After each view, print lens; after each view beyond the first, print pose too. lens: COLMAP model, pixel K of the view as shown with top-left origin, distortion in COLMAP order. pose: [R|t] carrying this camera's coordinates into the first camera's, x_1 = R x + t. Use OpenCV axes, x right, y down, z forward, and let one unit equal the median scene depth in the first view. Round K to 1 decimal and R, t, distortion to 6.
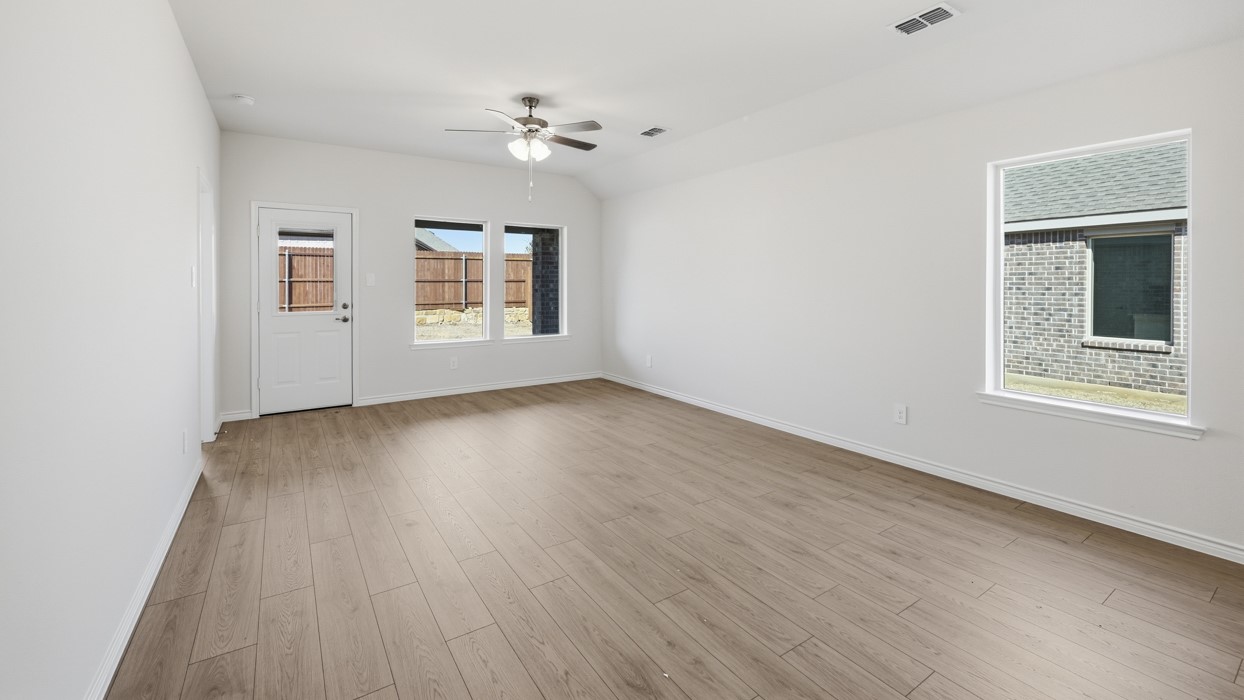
lens RADIAL K [[510.6, 0, 622.7], [0, 510.6, 285.6], [0, 0, 1]] dist [-0.000106, 0.000069]
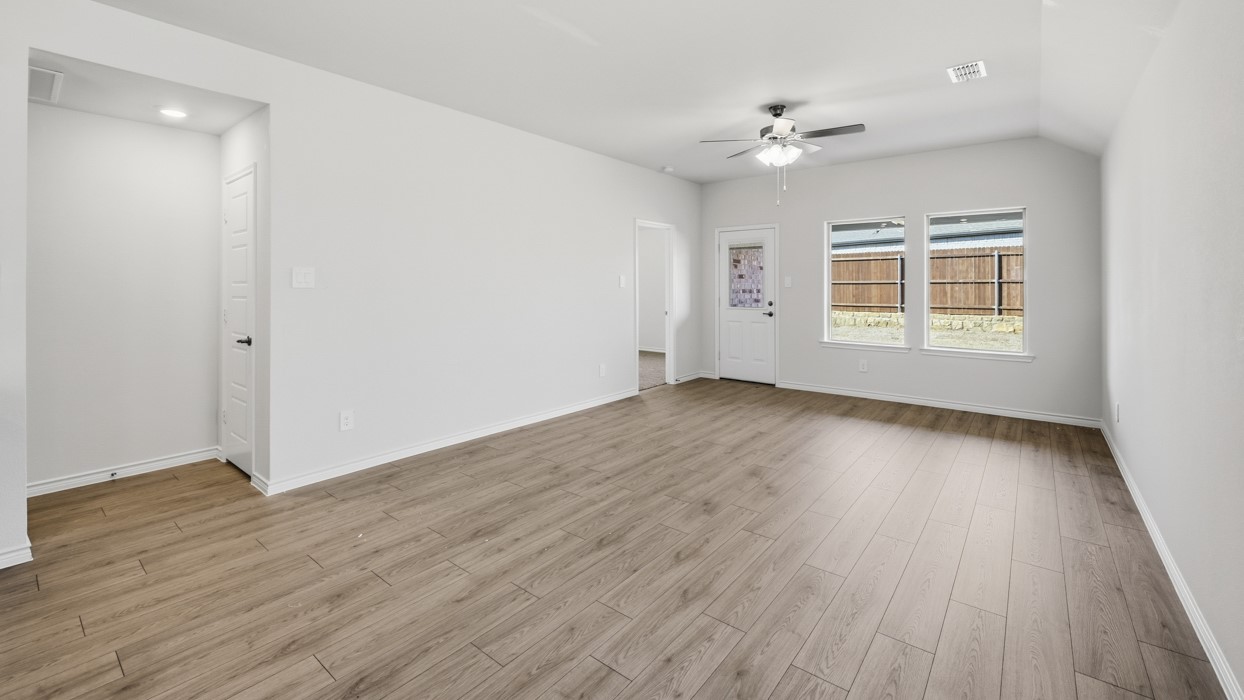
lens RADIAL K [[510.6, 0, 622.7], [0, 510.6, 285.6], [0, 0, 1]] dist [-0.000106, 0.000069]
pose [[0.296209, 0.000357, -0.955123, 0.576958], [-0.003027, 0.999995, -0.000565, -0.001273], [0.955118, 0.003058, 0.296208, 0.322516]]
